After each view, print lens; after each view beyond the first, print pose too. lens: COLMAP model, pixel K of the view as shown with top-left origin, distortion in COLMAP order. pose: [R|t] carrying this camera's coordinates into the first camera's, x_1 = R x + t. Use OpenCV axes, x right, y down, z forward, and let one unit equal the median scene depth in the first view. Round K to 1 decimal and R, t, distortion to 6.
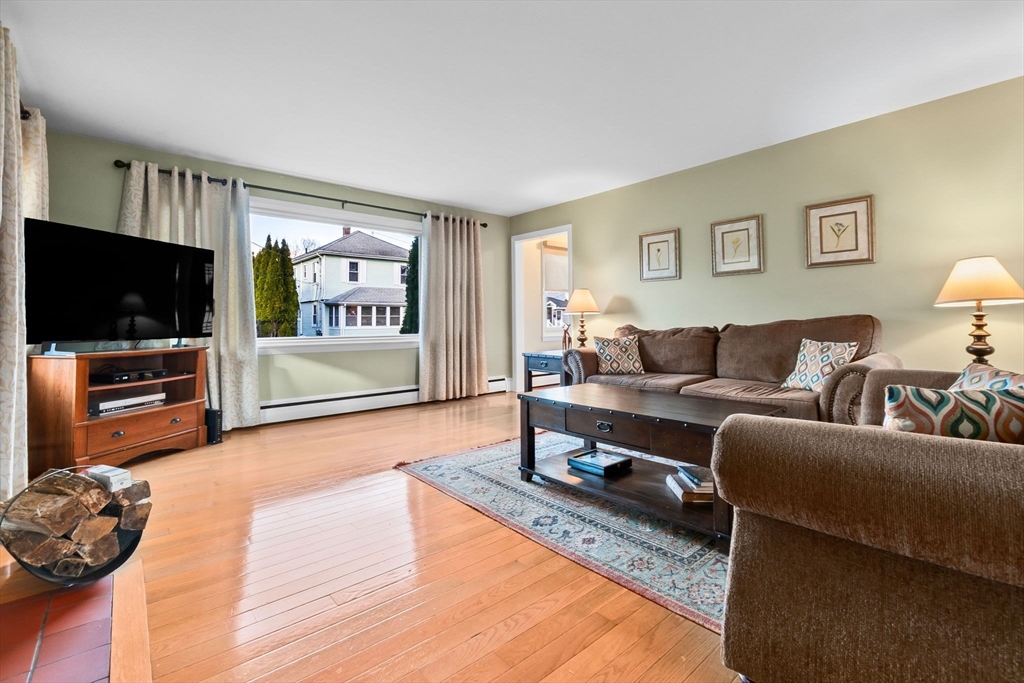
lens RADIAL K [[477.0, 0, 512.0], [0, 477.0, 341.5], [0, 0, 1]] dist [-0.000514, 0.000581]
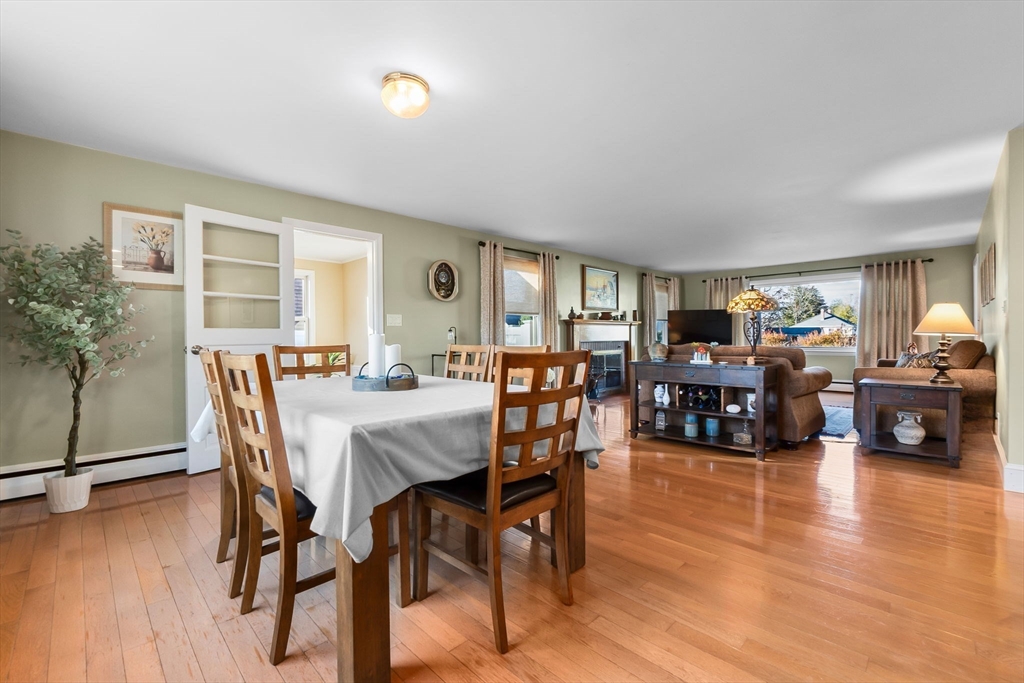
lens RADIAL K [[439.9, 0, 512.0], [0, 439.9, 341.5], [0, 0, 1]] dist [-0.001257, -0.000617]
pose [[0.096734, 0.010896, -0.995251, 1.944182], [-0.016094, 0.999826, 0.009381, -0.044869], [0.995180, 0.015110, 0.096892, -0.392666]]
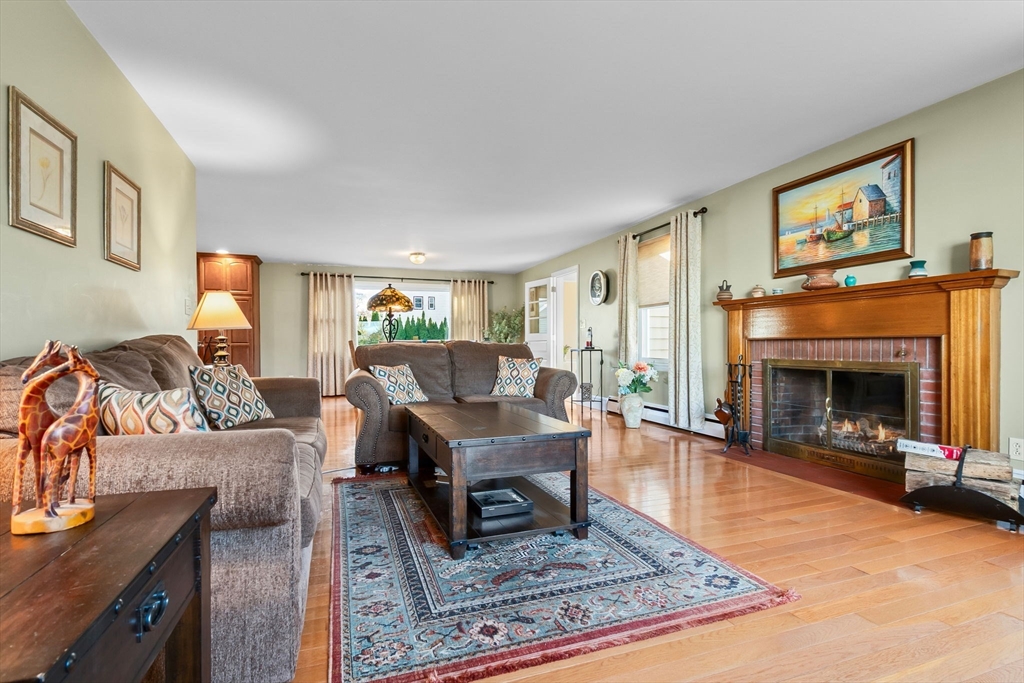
lens RADIAL K [[477.0, 0, 512.0], [0, 477.0, 341.5], [0, 0, 1]] dist [-0.000514, 0.000581]
pose [[-0.940465, 0.007505, 0.339807, -0.124621], [0.013778, 0.999776, 0.016051, -0.055301], [-0.339610, 0.019777, -0.940358, 1.664719]]
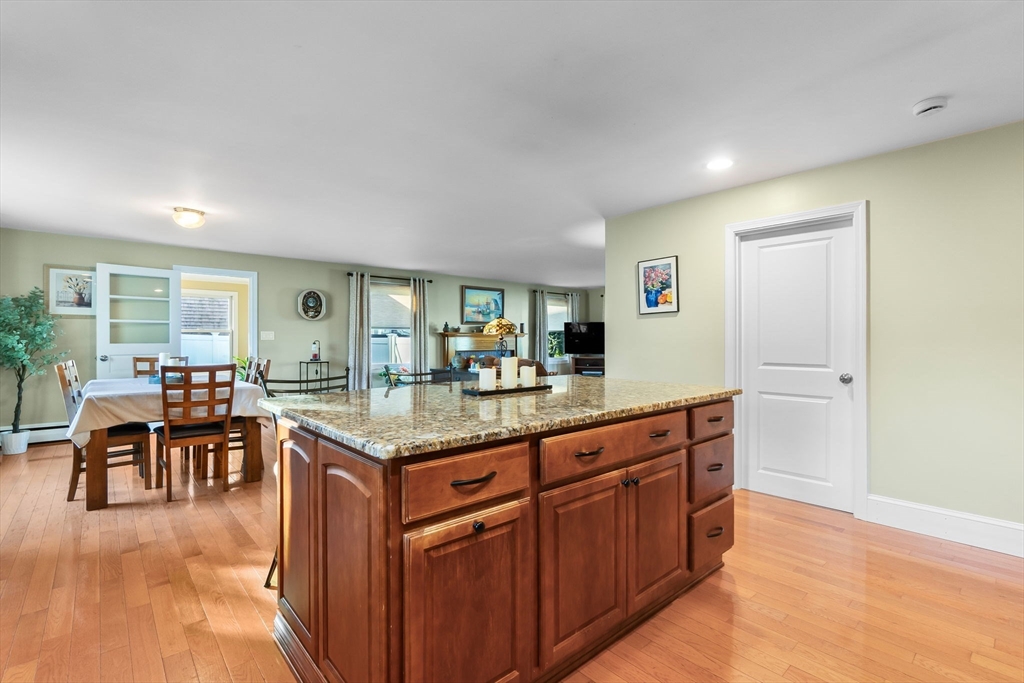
lens RADIAL K [[477.0, 0, 512.0], [0, 477.0, 341.5], [0, 0, 1]] dist [-0.000514, 0.000581]
pose [[0.029211, 0.006364, -0.999553, 2.640097], [-0.023807, 0.999700, 0.005669, -0.111853], [0.999290, 0.023631, 0.029354, 0.434173]]
